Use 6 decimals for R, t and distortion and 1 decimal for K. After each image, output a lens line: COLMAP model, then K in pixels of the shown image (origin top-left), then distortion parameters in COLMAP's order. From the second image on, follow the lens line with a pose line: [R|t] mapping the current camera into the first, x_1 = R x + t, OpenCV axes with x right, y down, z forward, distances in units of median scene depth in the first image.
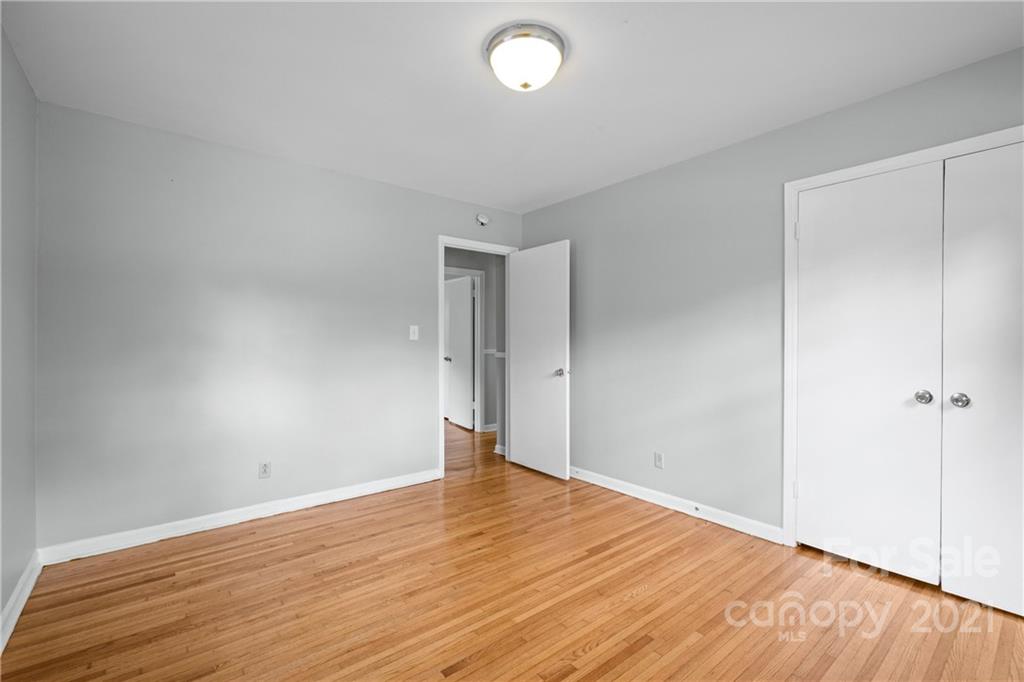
lens RADIAL K [[445.5, 0, 512.0], [0, 445.5, 341.0], [0, 0, 1]] dist [0.003879, -0.008427]
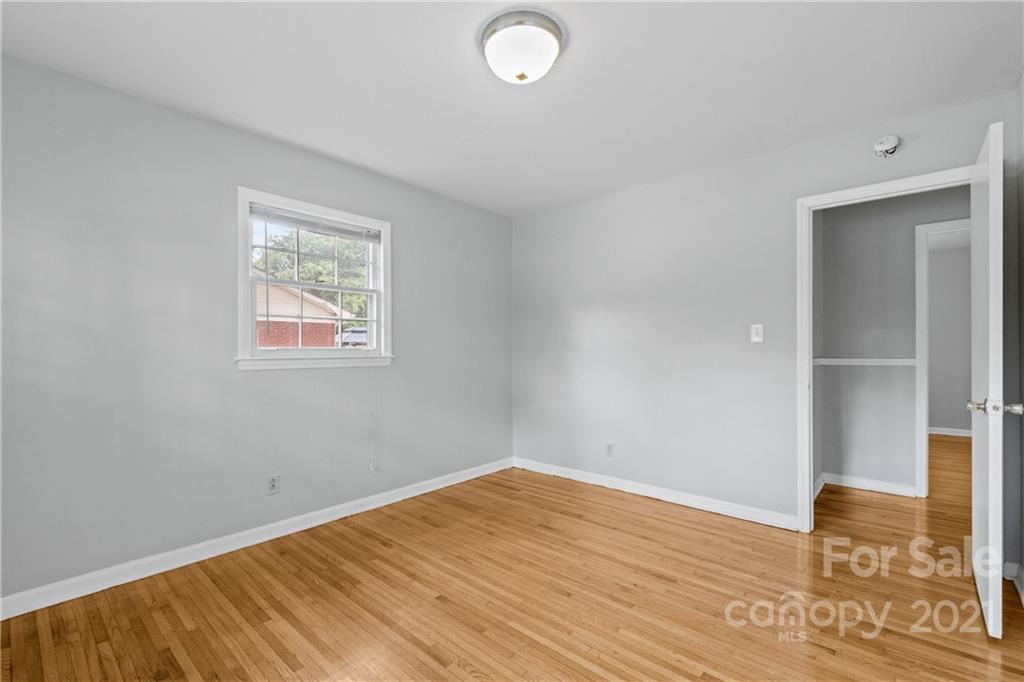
lens RADIAL K [[445.5, 0, 512.0], [0, 445.5, 341.0], [0, 0, 1]] dist [0.003879, -0.008427]
pose [[0.162981, -0.023092, -0.986359, 0.639485], [-0.000898, 0.999722, -0.023553, 0.017785], [0.986629, 0.004724, 0.162915, 0.540827]]
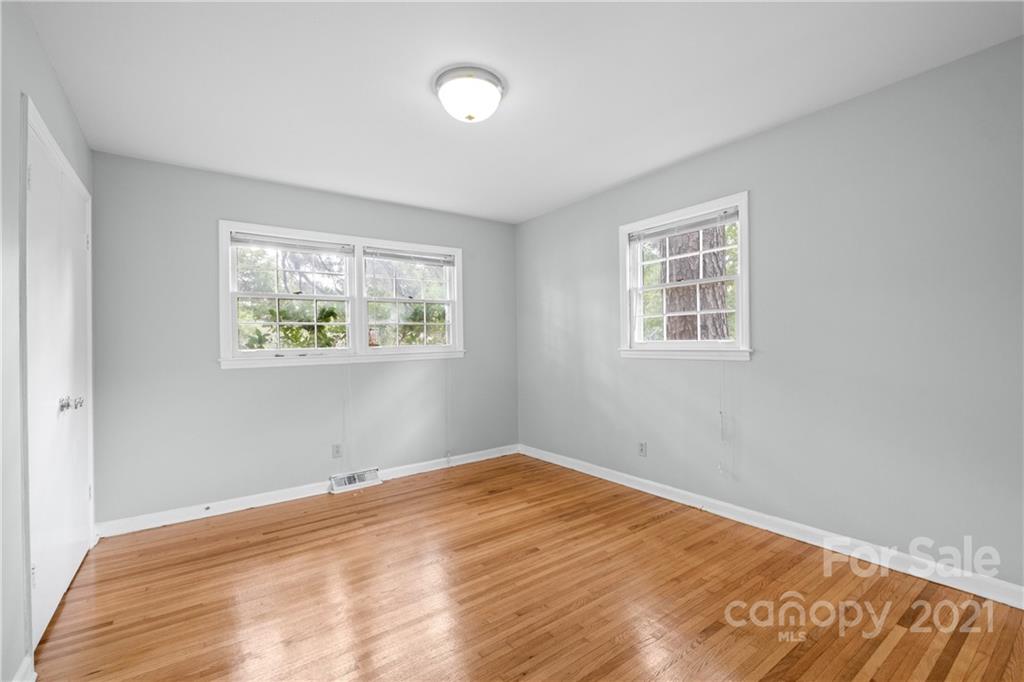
lens RADIAL K [[445.5, 0, 512.0], [0, 445.5, 341.0], [0, 0, 1]] dist [0.003879, -0.008427]
pose [[-0.998777, 0.011146, 0.048168, -0.078457], [0.011341, 0.999929, 0.003780, 0.001524], [-0.048122, 0.004322, -0.998832, 1.397569]]
